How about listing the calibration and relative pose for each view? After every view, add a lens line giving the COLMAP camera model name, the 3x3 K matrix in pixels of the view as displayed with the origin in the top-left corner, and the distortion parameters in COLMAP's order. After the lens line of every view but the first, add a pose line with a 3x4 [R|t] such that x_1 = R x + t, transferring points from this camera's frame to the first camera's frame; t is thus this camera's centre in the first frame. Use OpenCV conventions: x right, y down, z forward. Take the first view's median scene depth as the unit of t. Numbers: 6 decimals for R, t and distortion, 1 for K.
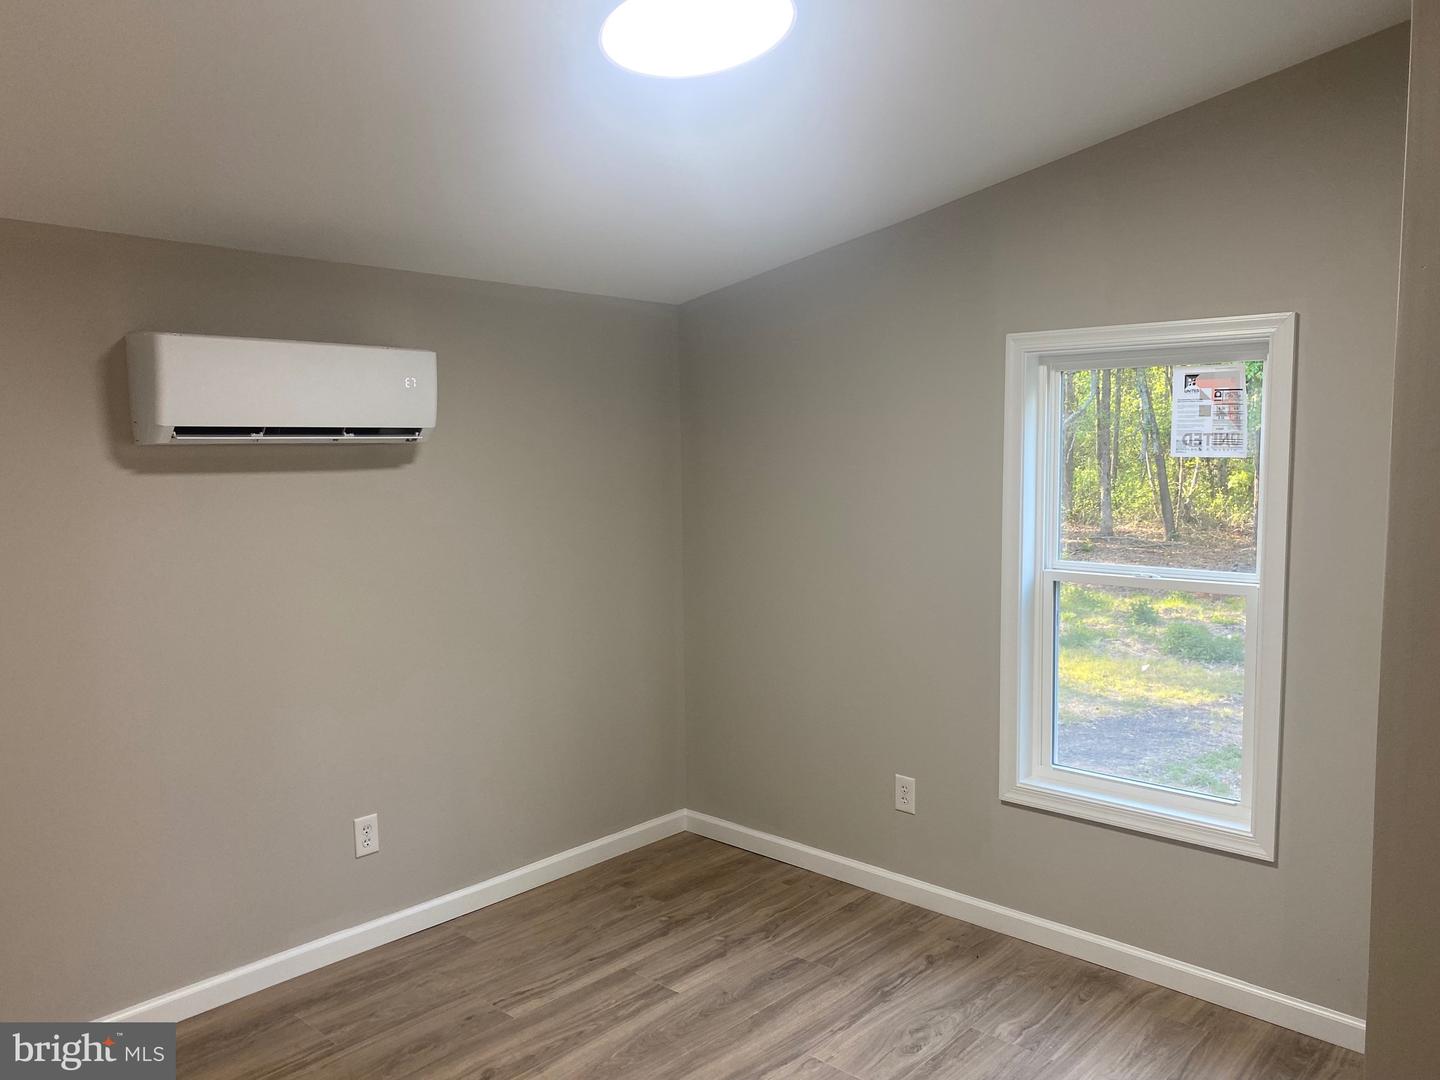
lens RADIAL K [[1074.0, 0, 720.0], [0, 1074.0, 540.0], [0, 0, 1]] dist [0.000535, -0.003709]
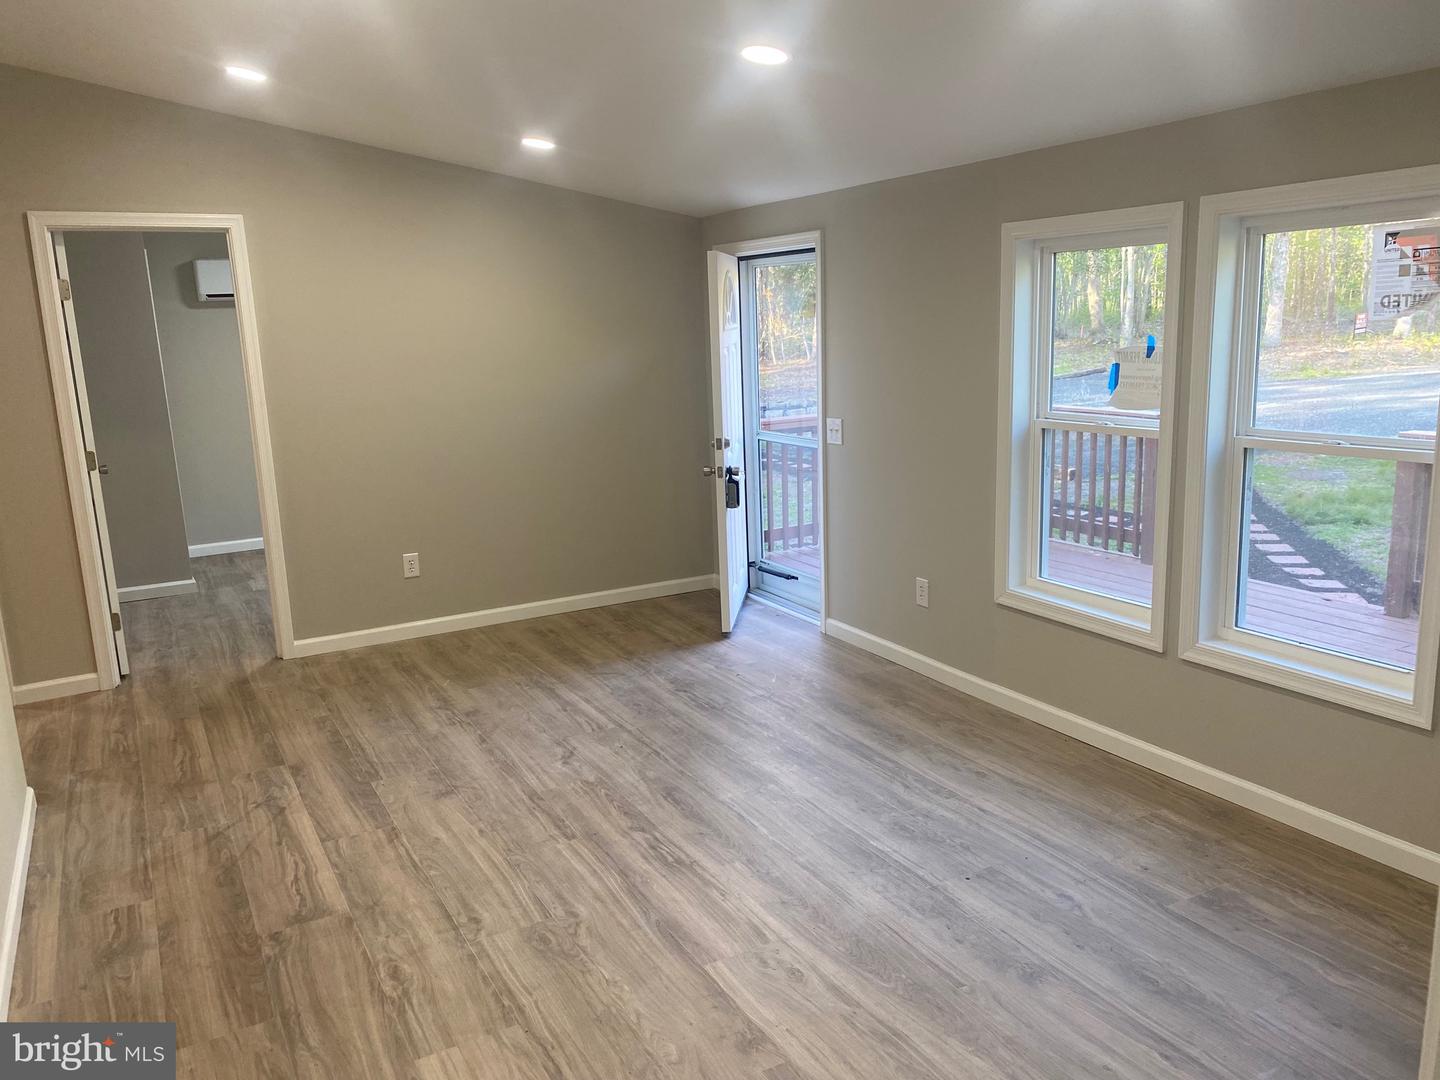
lens RADIAL K [[1134.6, 0, 716.9], [0, 1134.6, 521.6], [0, 0, 1]] dist [0.102752, -0.002235]
pose [[0.938229, 0.053704, -0.341821, 0.384023], [-0.022231, 0.995197, 0.095338, 0.025318], [0.345300, -0.081850, 0.934917, -0.338223]]
